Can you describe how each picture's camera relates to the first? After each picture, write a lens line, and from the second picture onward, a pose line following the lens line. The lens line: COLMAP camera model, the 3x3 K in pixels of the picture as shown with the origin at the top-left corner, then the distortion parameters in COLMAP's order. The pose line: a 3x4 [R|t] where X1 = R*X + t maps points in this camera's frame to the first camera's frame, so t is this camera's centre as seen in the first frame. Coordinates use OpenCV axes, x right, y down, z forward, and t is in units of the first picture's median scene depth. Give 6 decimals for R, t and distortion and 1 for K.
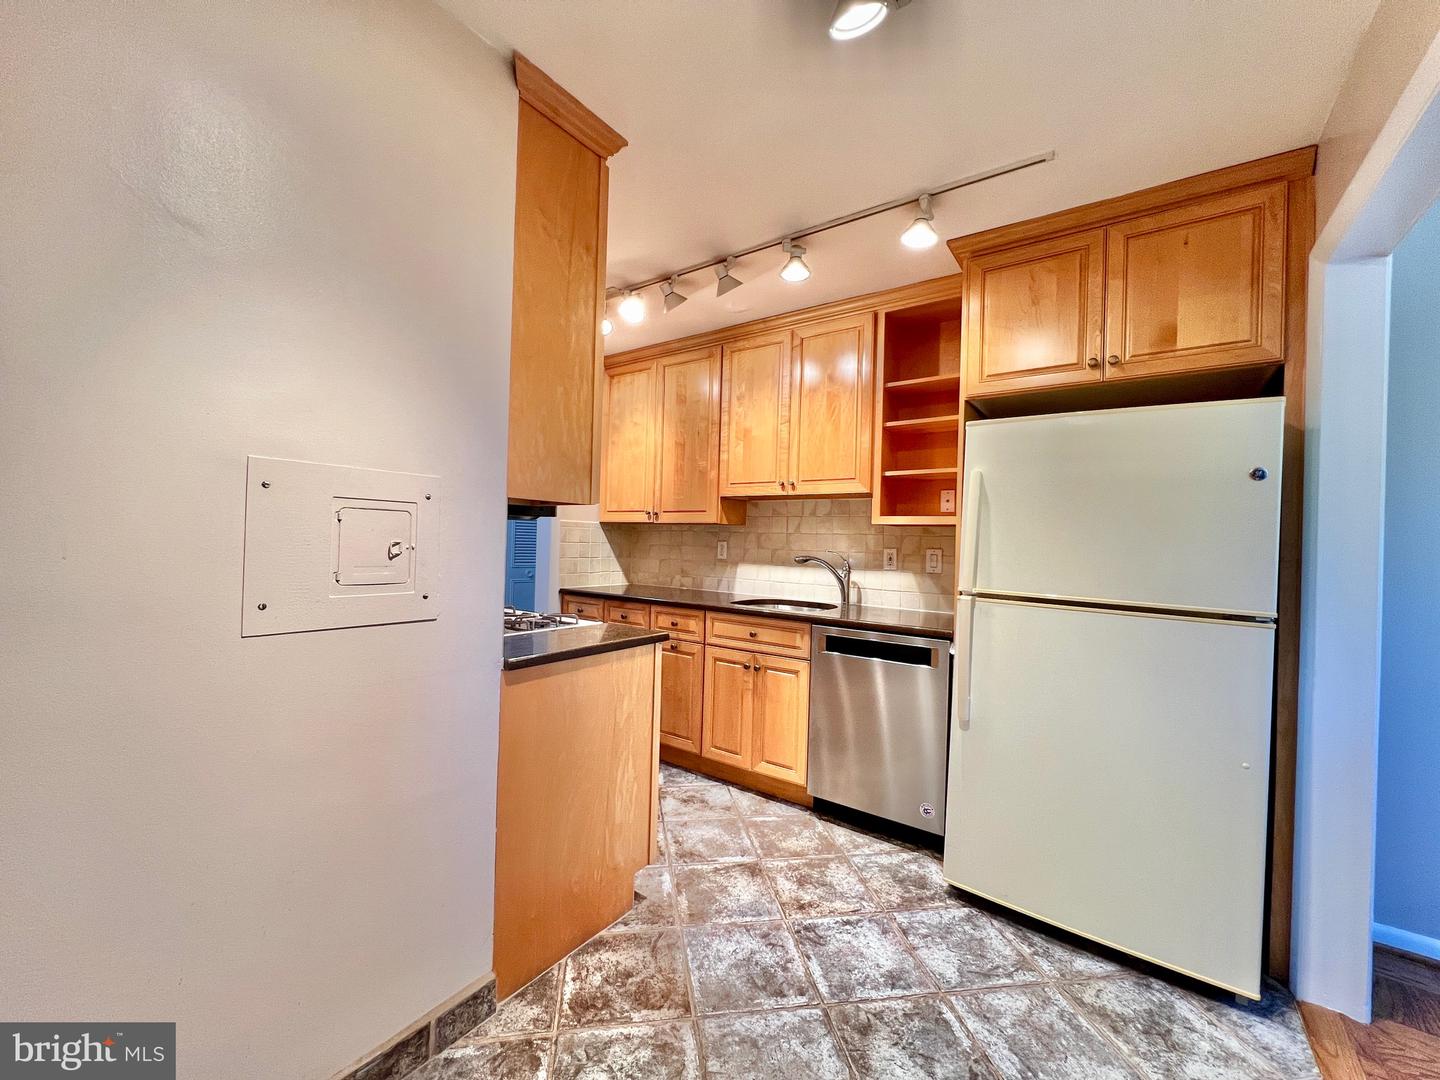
lens RADIAL K [[576.6, 0, 716.5], [0, 576.6, 537.4], [0, 0, 1]] dist [-0.006225, 0.001926]
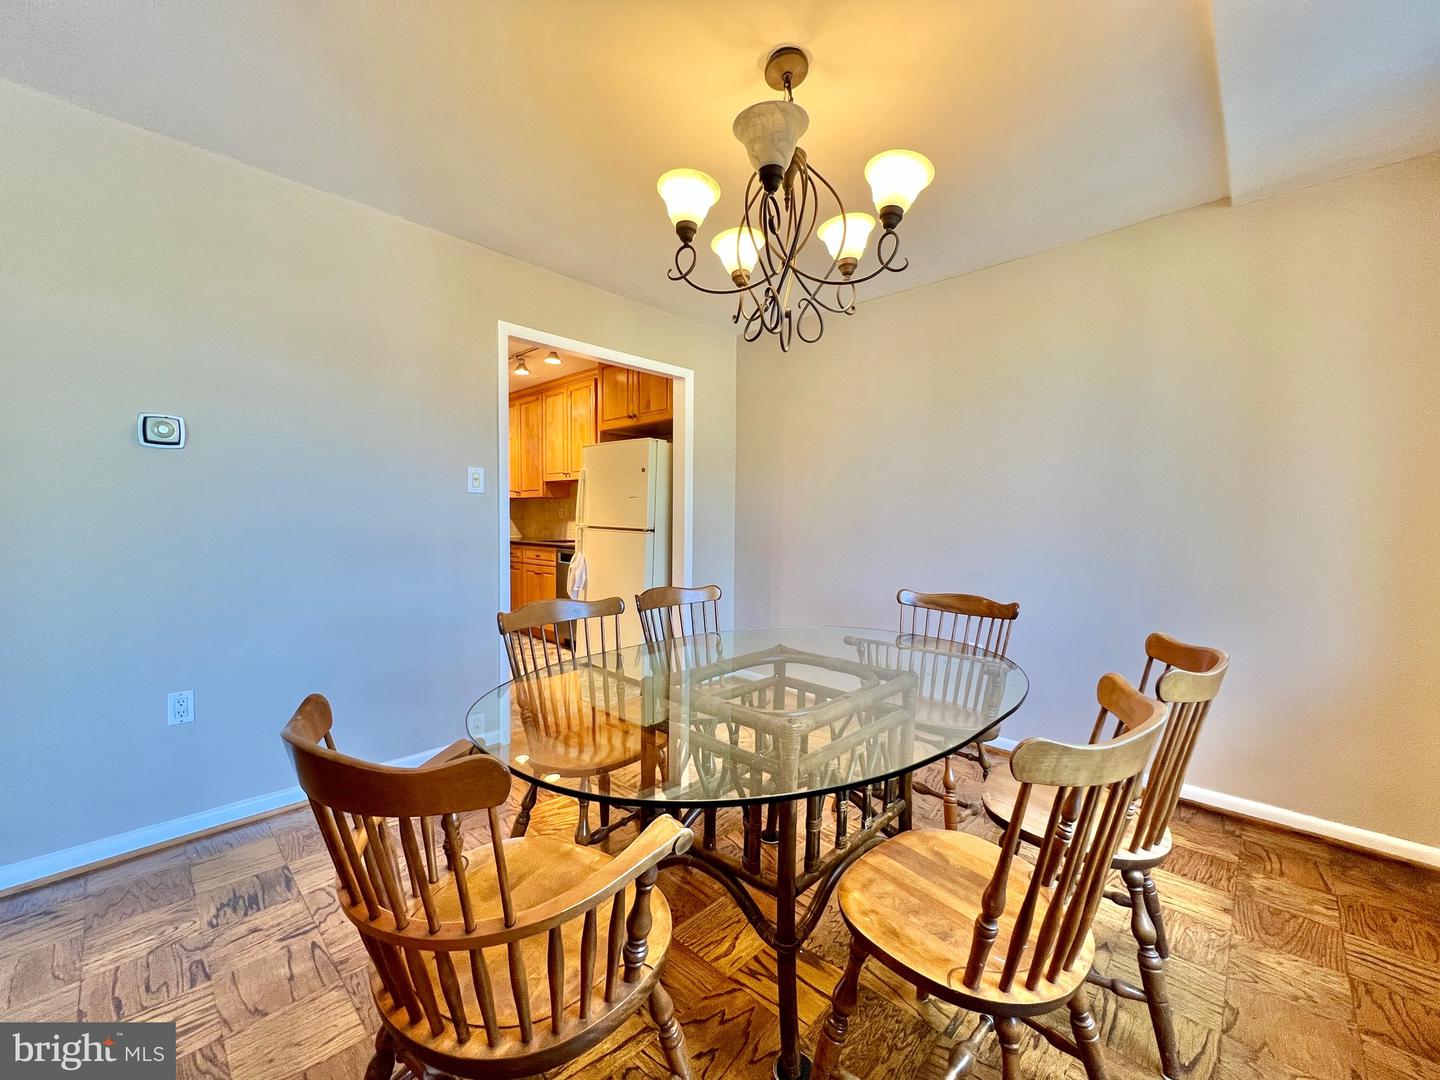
lens RADIAL K [[575.5, 0, 716.7], [0, 575.5, 538.7], [0, 0, 1]] dist [-0.002426, -0.000107]
pose [[0.990074, -0.018887, -0.139275, 0.961912], [0.025713, 0.998546, 0.047372, 0.040667], [0.138178, -0.050483, 0.989120, -0.821764]]
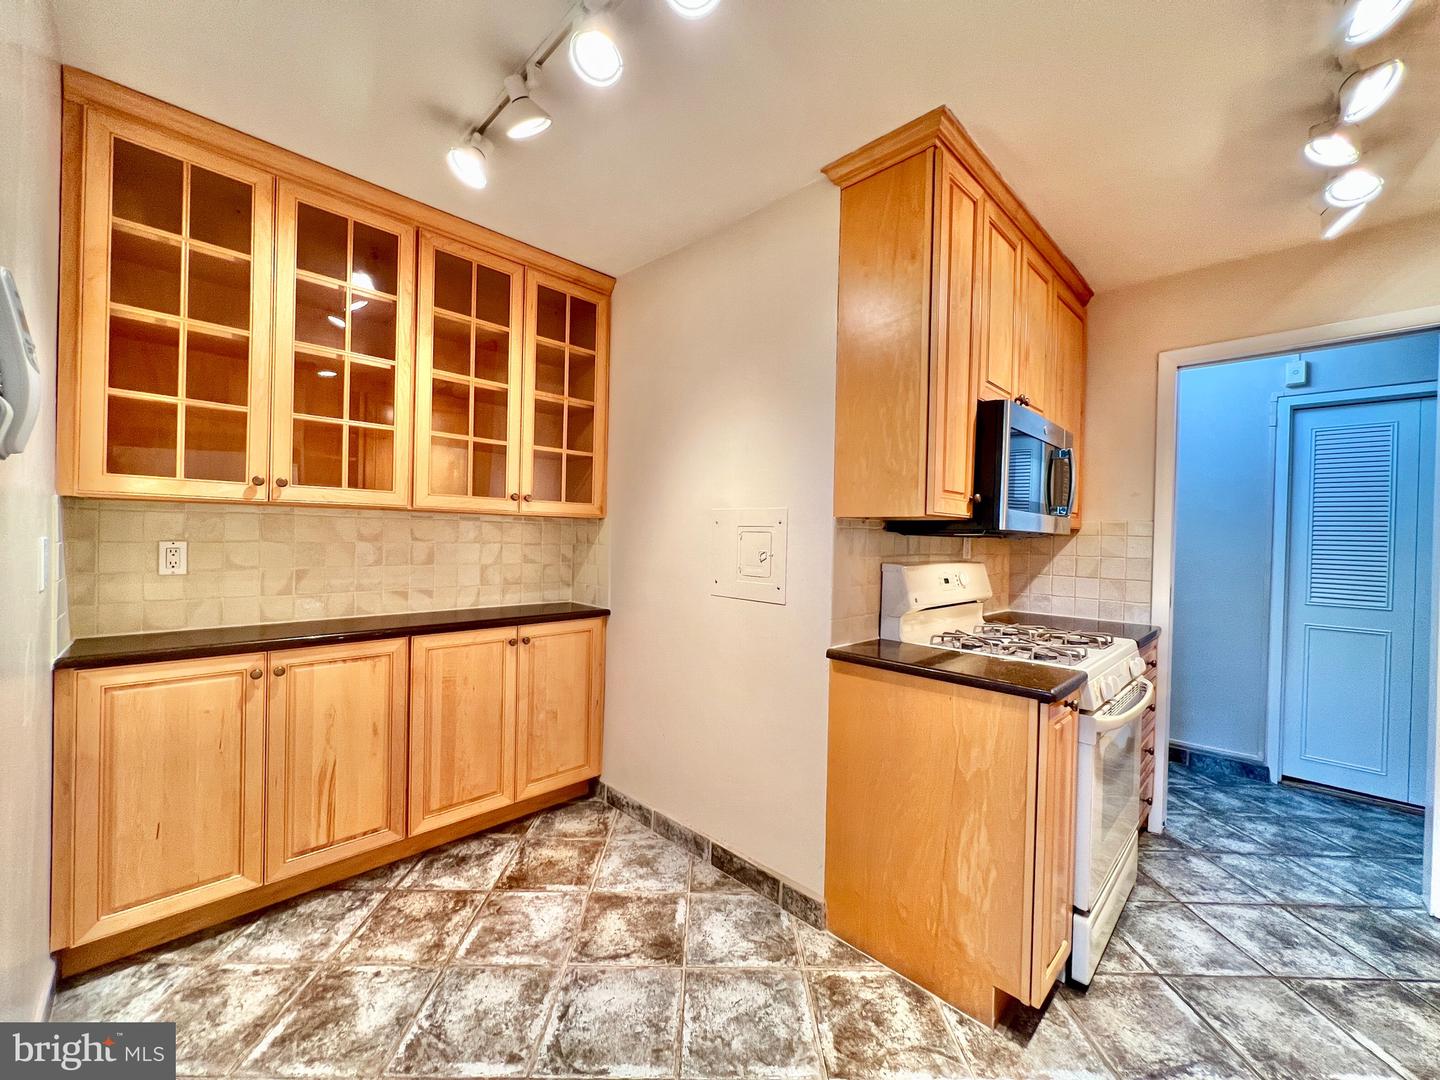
lens RADIAL K [[576.6, 0, 715.8], [0, 576.6, 537.2], [0, 0, 1]] dist [-0.006225, 0.001926]
pose [[-0.162833, -0.027381, -0.986274, 0.509923], [-0.021609, 0.999474, -0.024180, 0.004718], [0.986417, 0.017375, -0.163339, 0.543846]]
